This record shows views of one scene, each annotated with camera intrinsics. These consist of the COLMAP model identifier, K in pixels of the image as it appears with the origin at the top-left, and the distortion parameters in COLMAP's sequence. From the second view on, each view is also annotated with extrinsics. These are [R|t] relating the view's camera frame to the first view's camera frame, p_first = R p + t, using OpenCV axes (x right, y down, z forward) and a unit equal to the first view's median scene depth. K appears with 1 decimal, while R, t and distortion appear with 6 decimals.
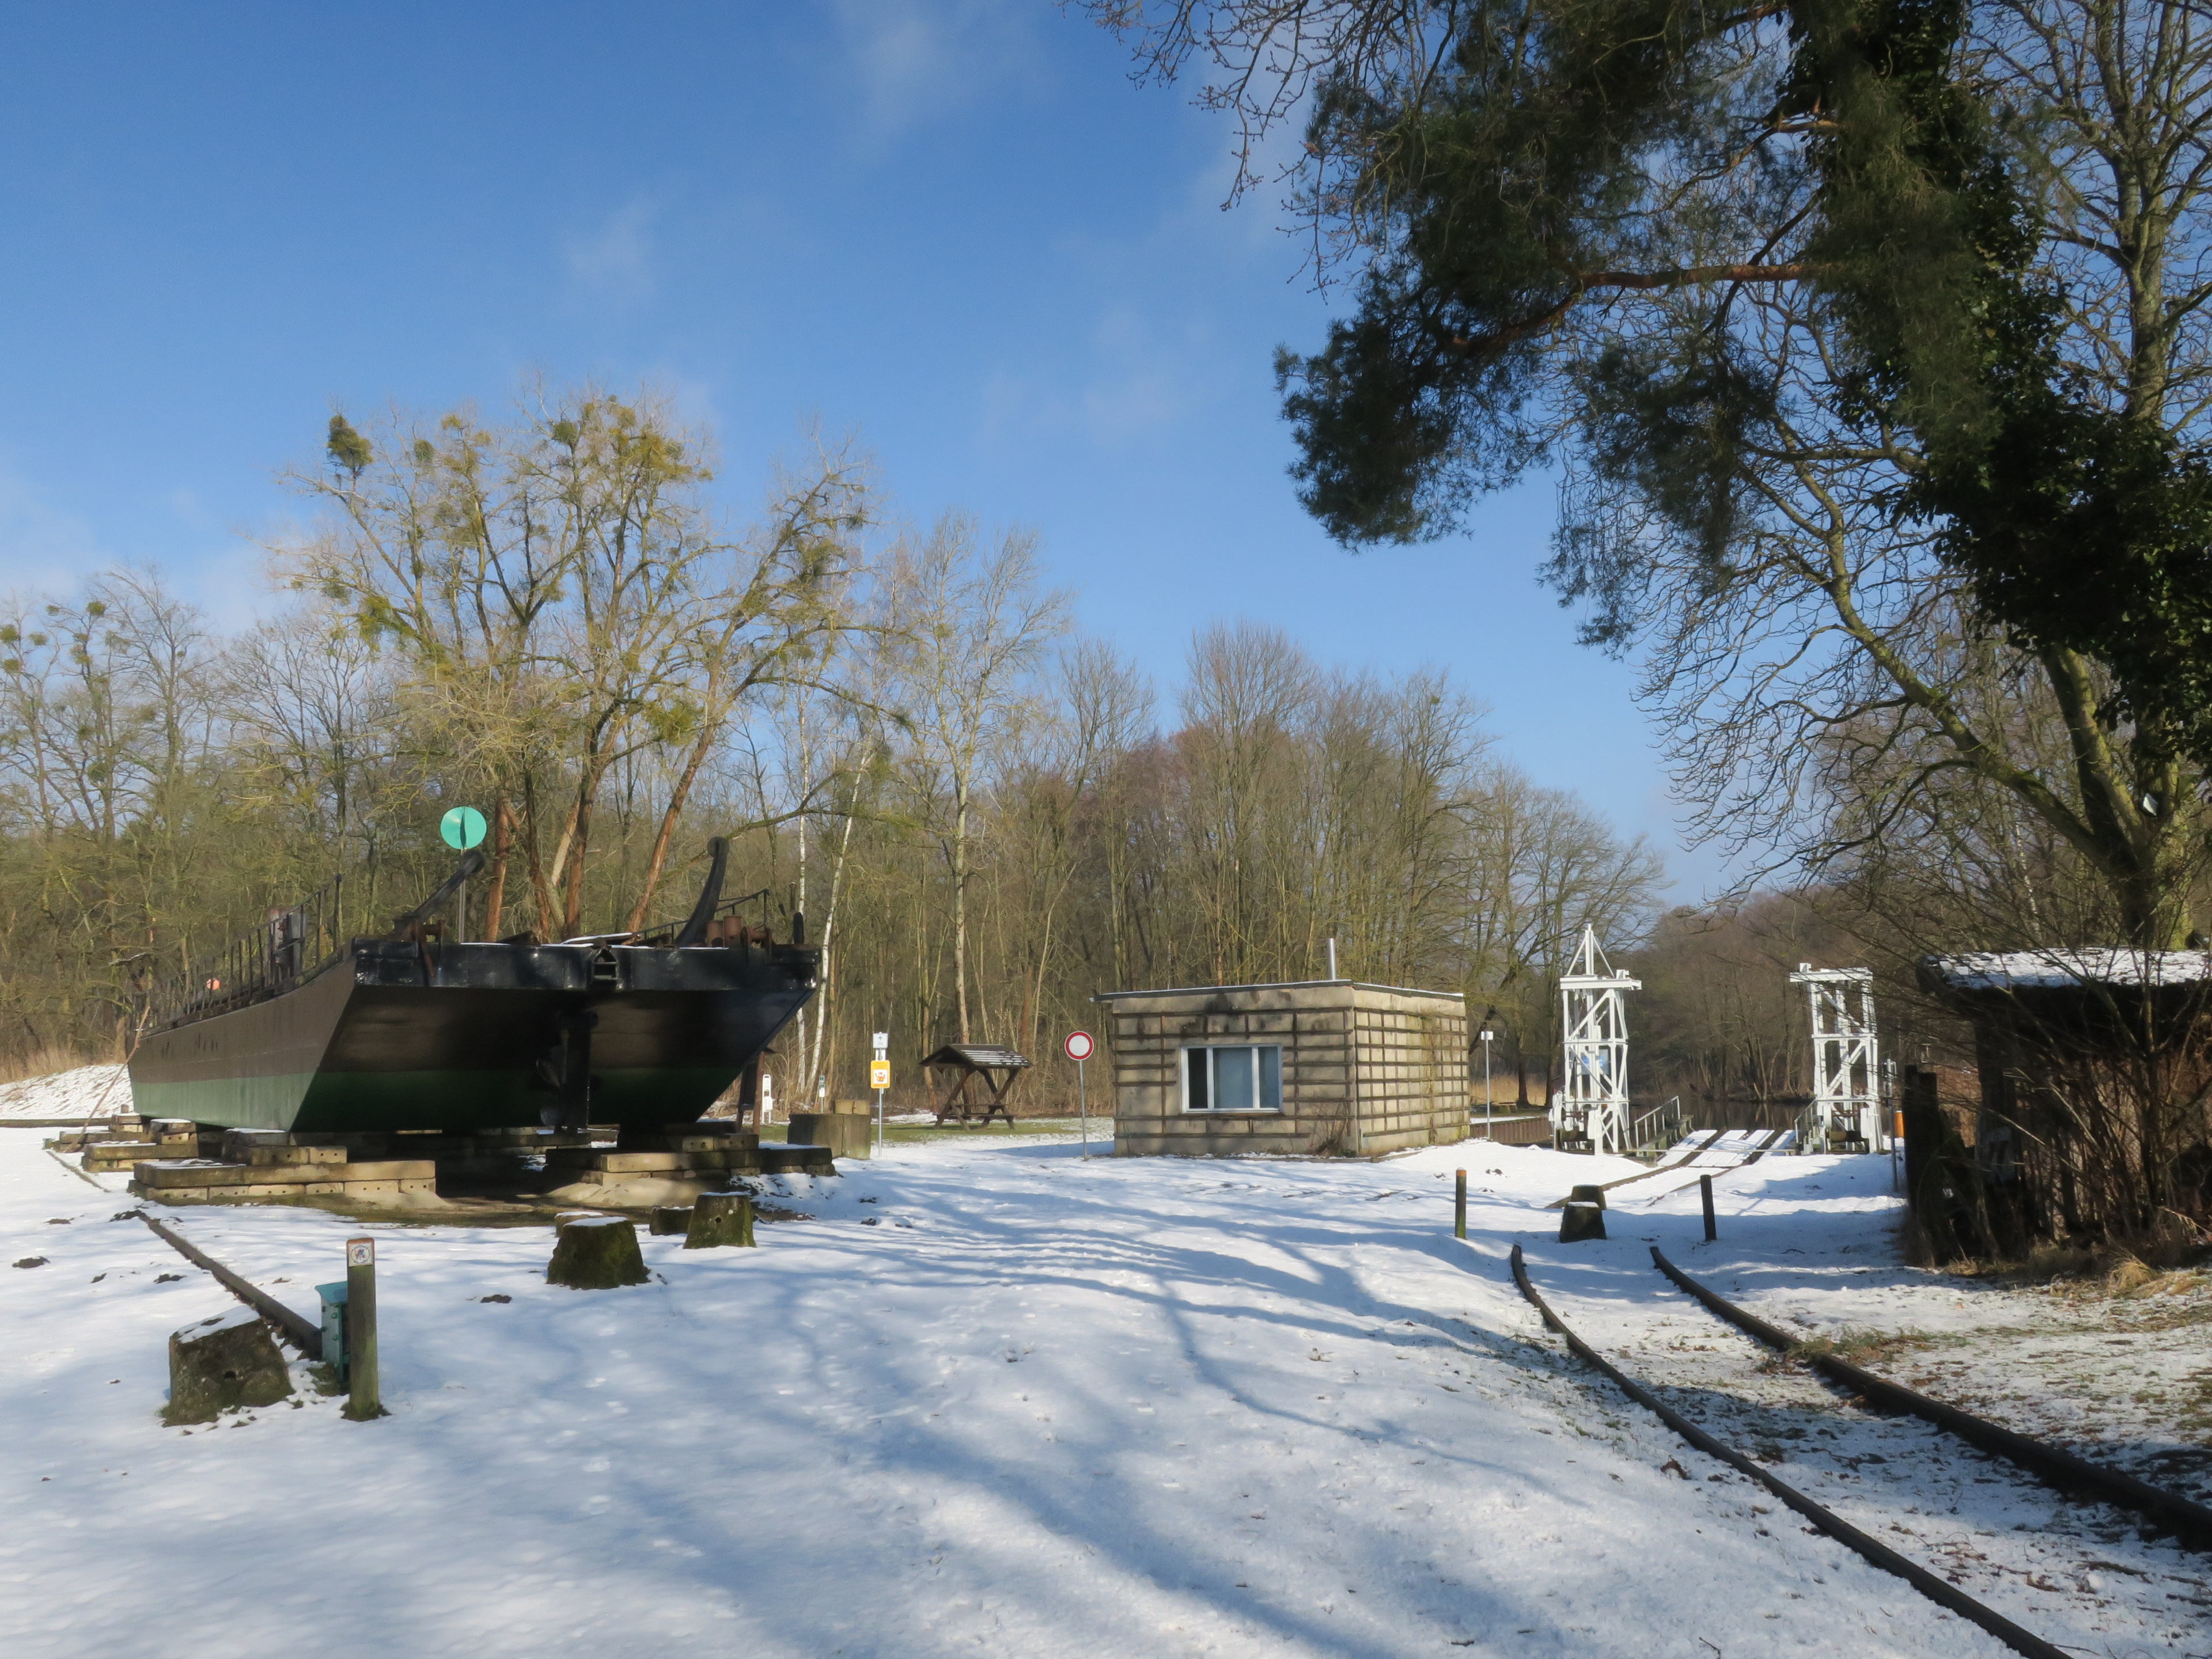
lens RADIAL K [[1999.1, 0, 1119.9], [0, 1999.1, 835.7], [0, 0, 1]] dist [0.005015, 0.007379]
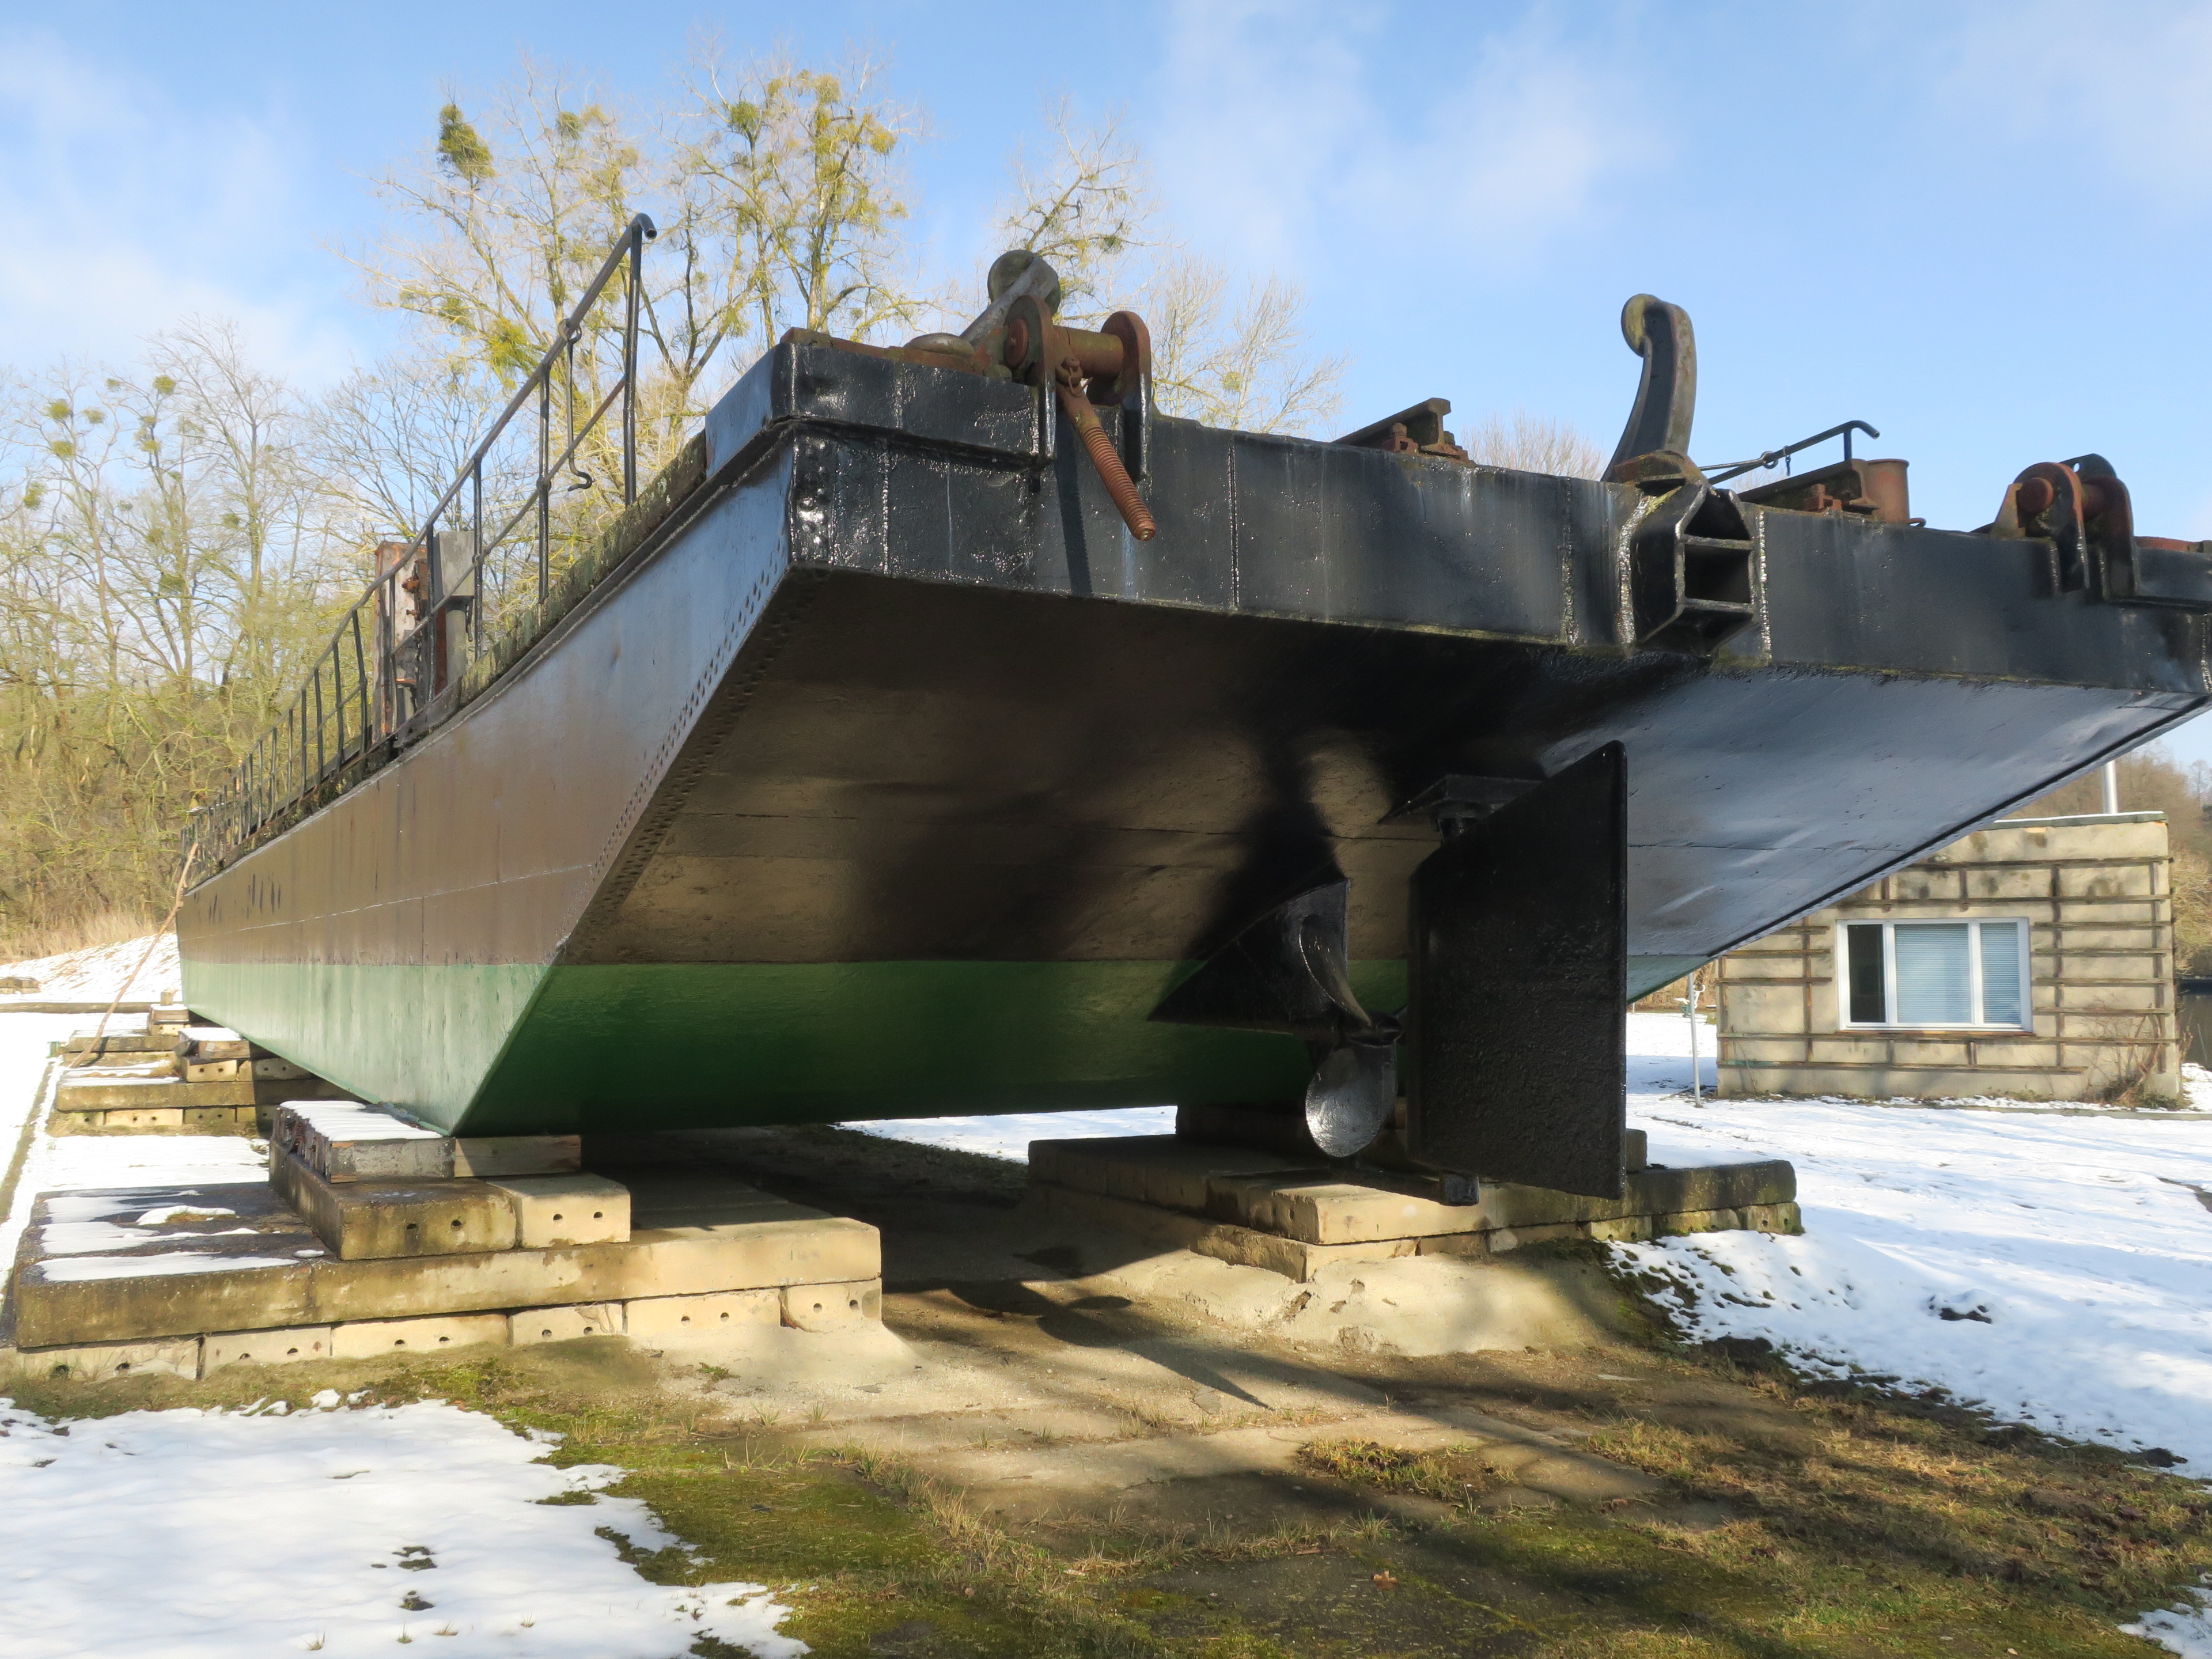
lens RADIAL K [[1999.1, 0, 1119.9], [0, 1999.1, 835.7], [0, 0, 1]] dist [0.005015, 0.007379]
pose [[0.998950, 0.008228, -0.045072, -0.153133], [-0.005503, 0.998167, 0.060267, 0.040936], [0.045486, -0.059955, 0.997164, 0.357803]]
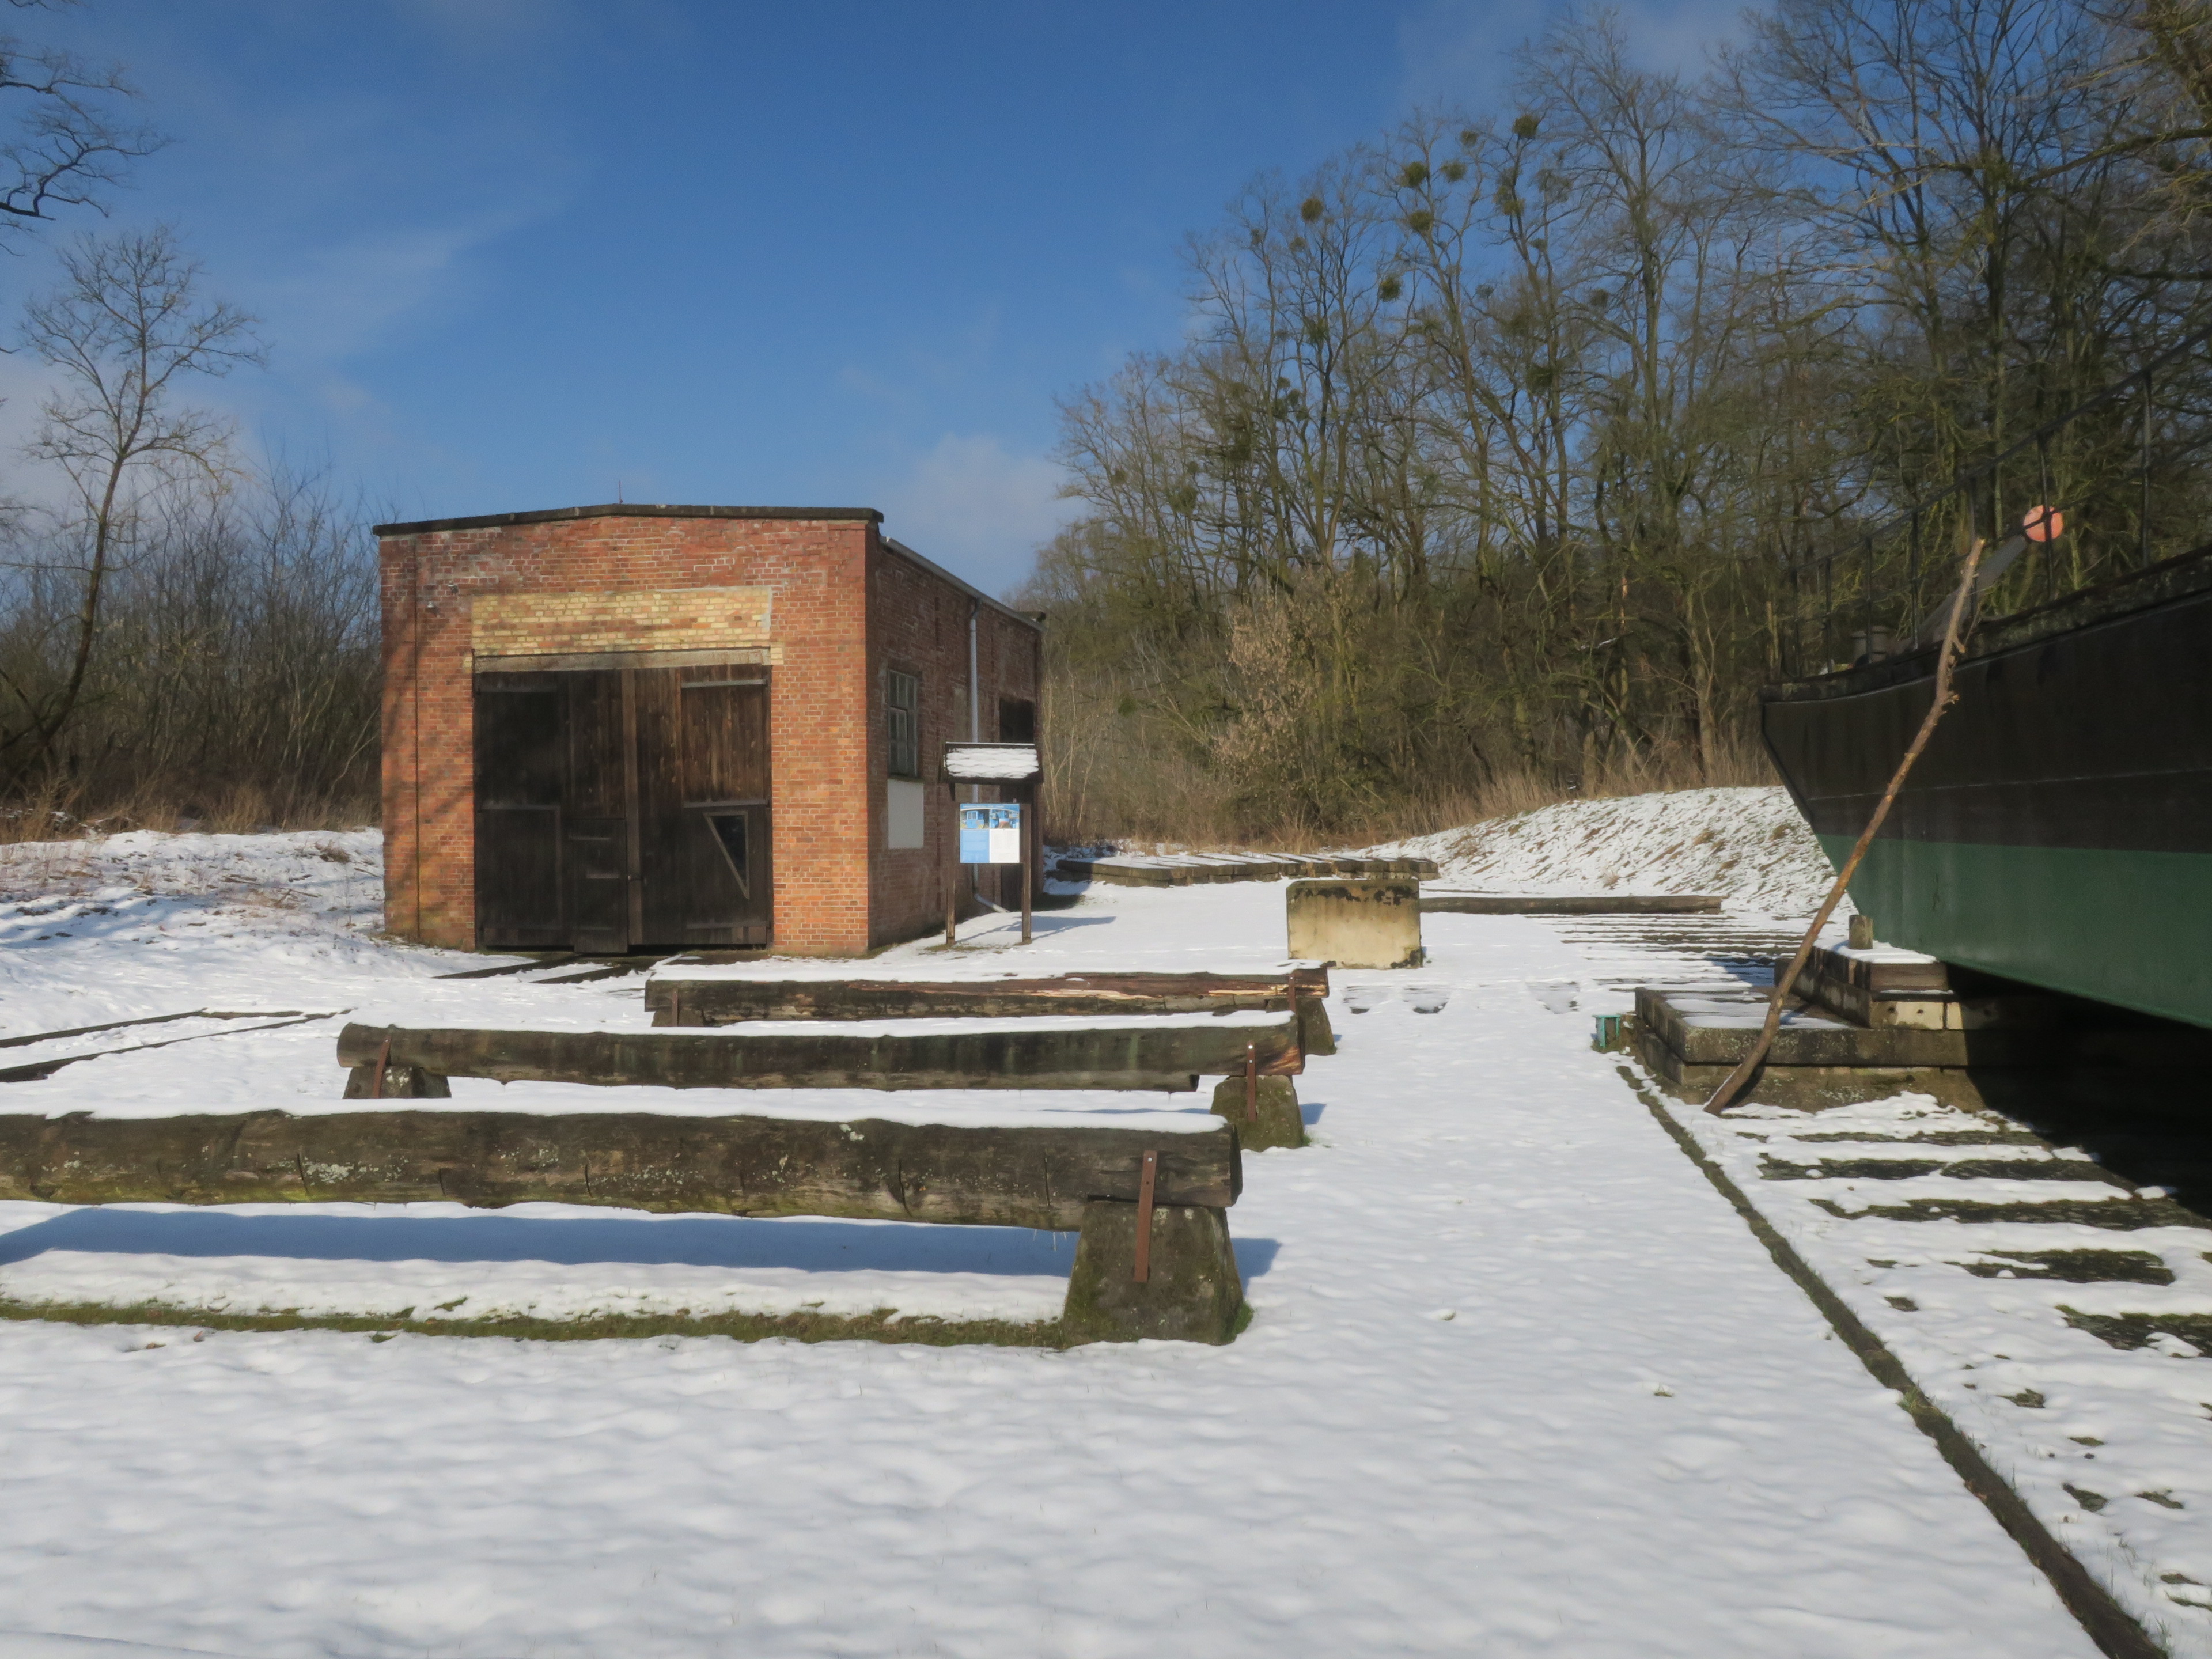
lens RADIAL K [[1999.1, 0, 1119.9], [0, 1999.1, 835.7], [0, 0, 1]] dist [0.005015, 0.007379]
pose [[0.787291, 0.002012, -0.616578, -0.402562], [0.077810, 0.991676, 0.102590, 0.085208], [0.611652, -0.128744, 0.780581, 0.714881]]
